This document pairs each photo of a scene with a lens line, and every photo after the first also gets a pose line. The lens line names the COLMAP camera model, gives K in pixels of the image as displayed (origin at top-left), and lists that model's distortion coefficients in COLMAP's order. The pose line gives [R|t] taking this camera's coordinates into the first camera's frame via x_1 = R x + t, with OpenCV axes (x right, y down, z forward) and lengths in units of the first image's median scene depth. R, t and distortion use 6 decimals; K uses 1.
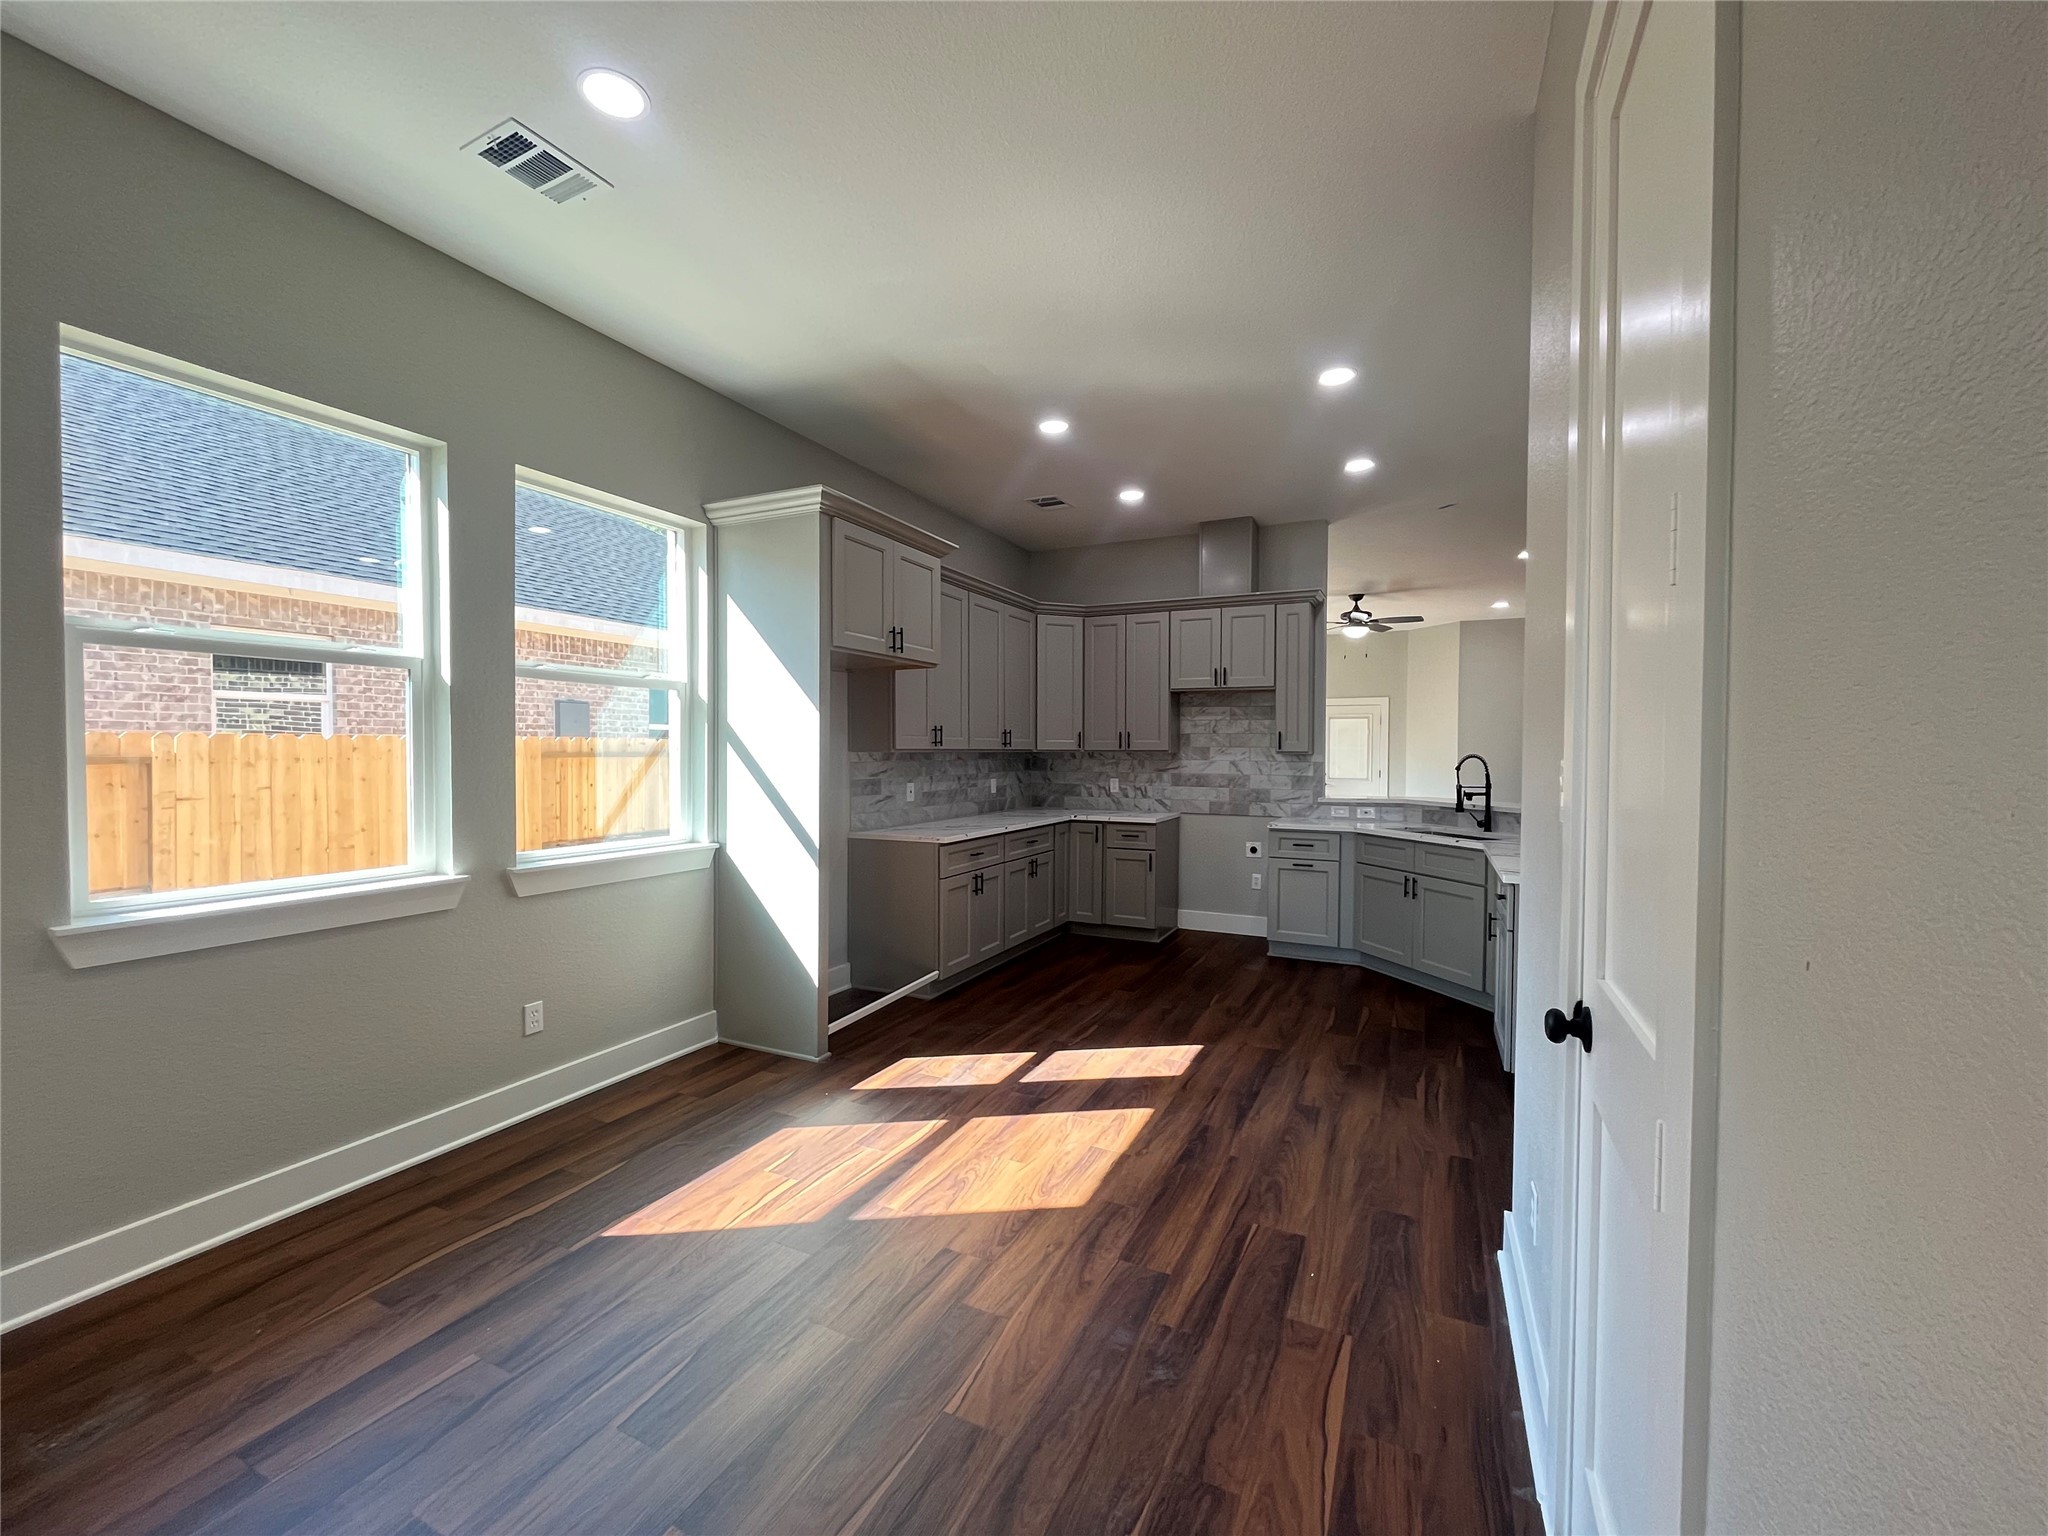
lens RADIAL K [[827.6, 0, 1030.5], [0, 827.6, 767.9], [0, 0, 1]] dist [-0.001195, 0.000380]
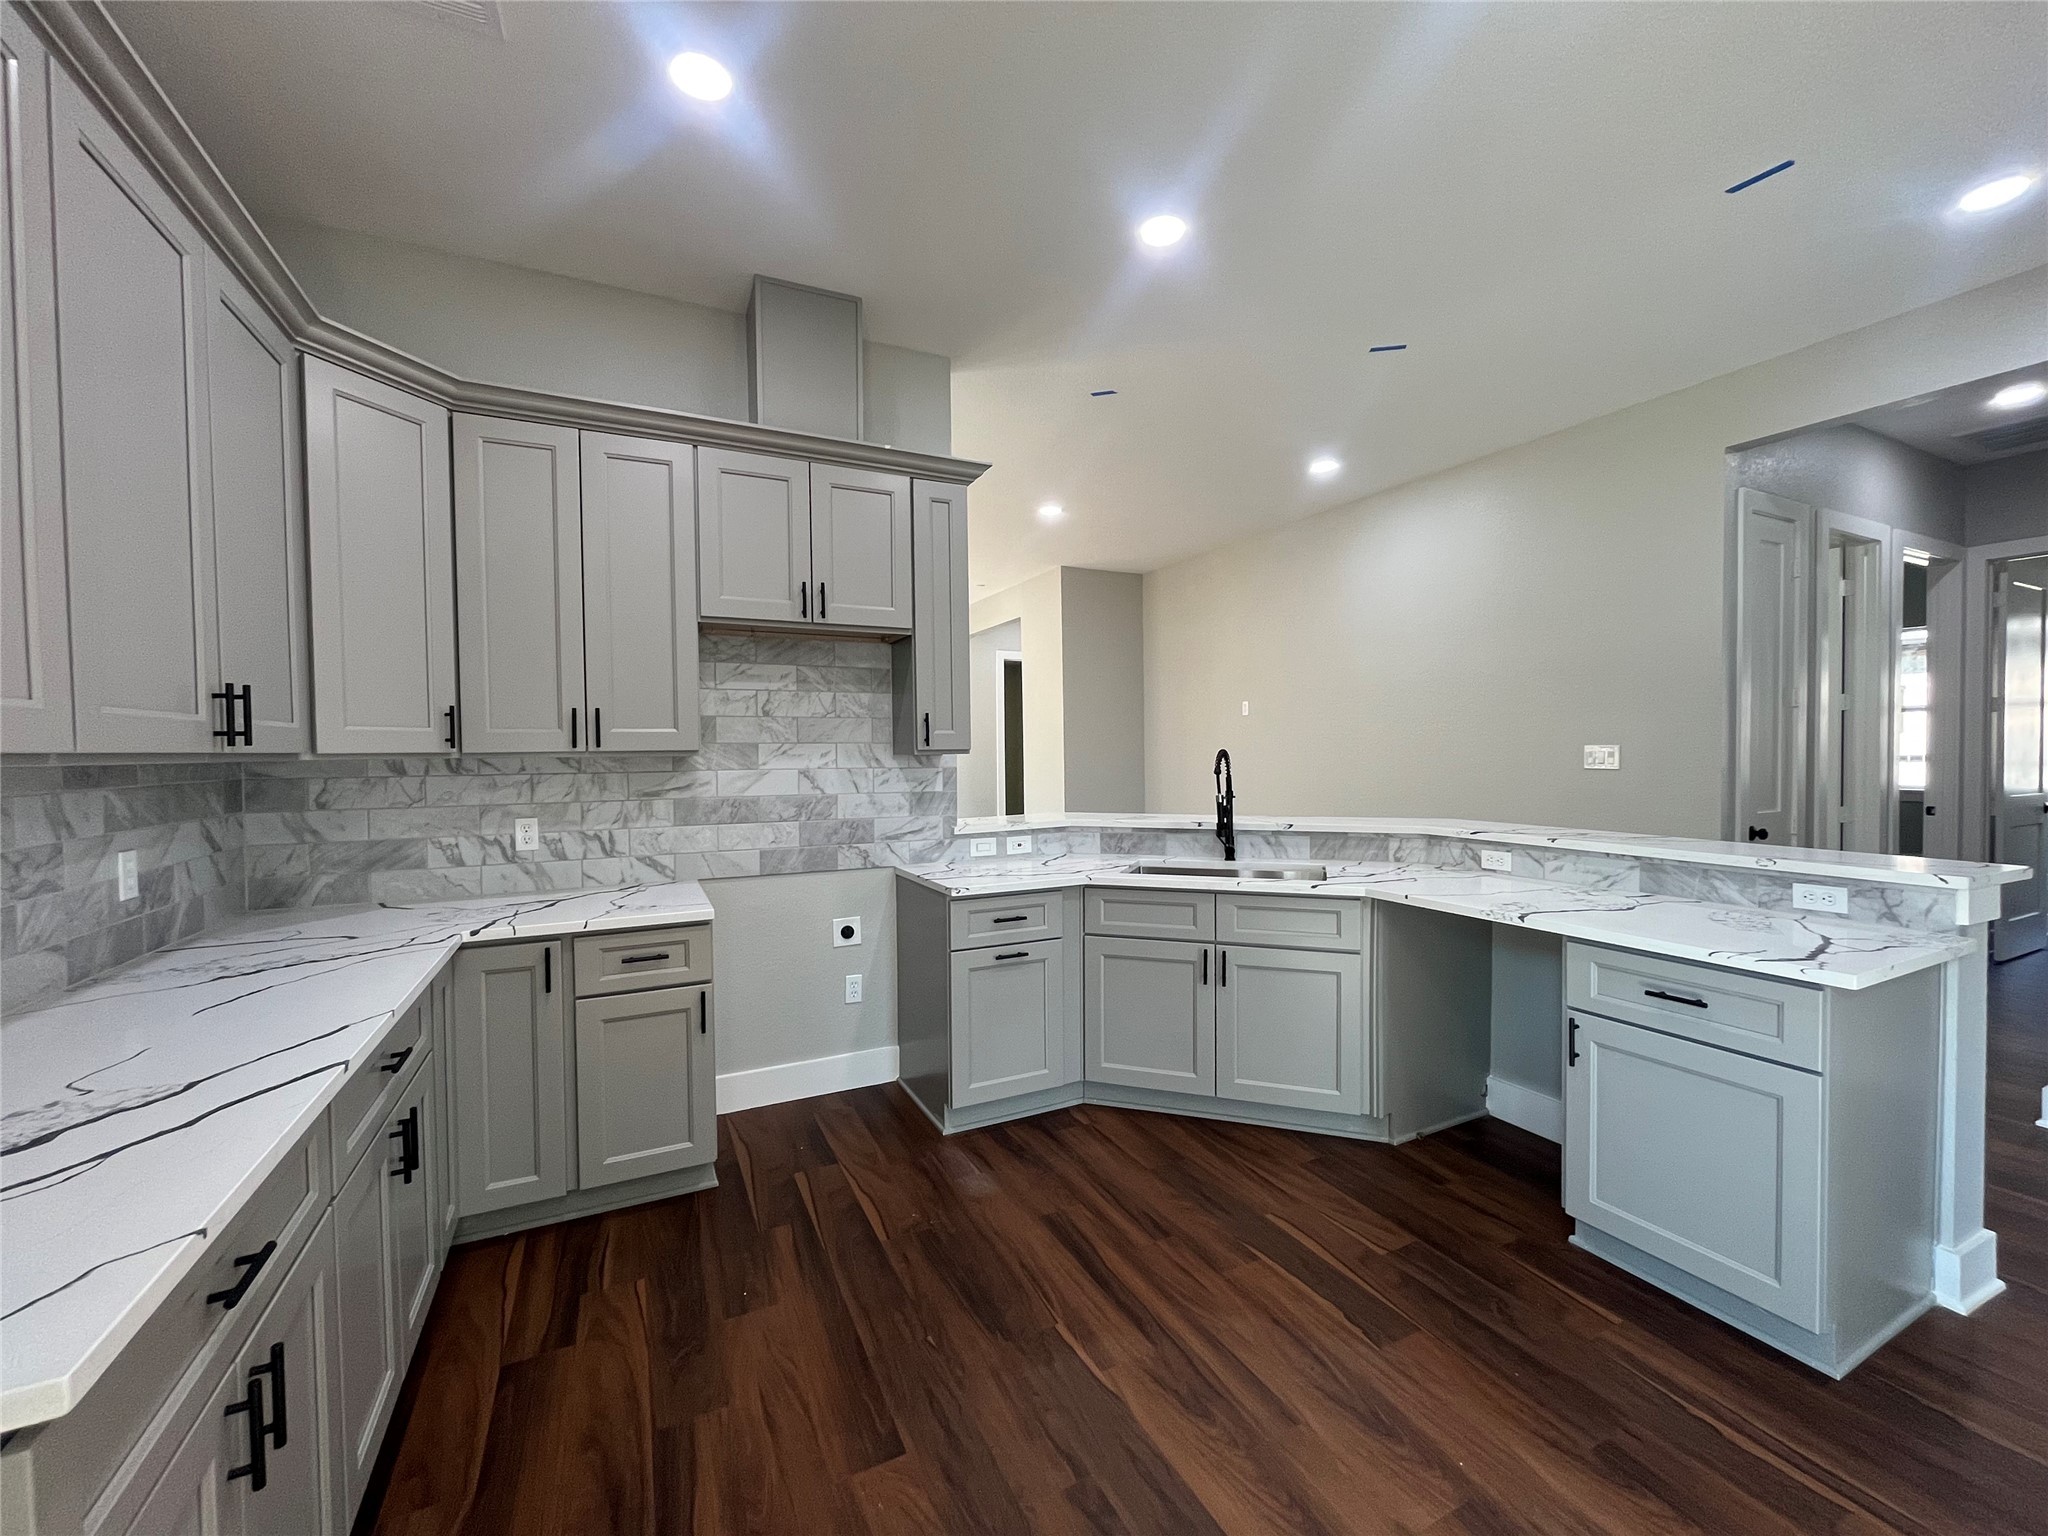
lens RADIAL K [[827.6, 0, 1030.5], [0, 827.6, 767.9], [0, 0, 1]] dist [-0.001195, 0.000380]
pose [[0.616928, -0.028680, 0.786497, -0.089730], [0.030135, 0.999464, 0.012808, -0.013351], [-0.786442, 0.015799, 0.617462, 0.639657]]
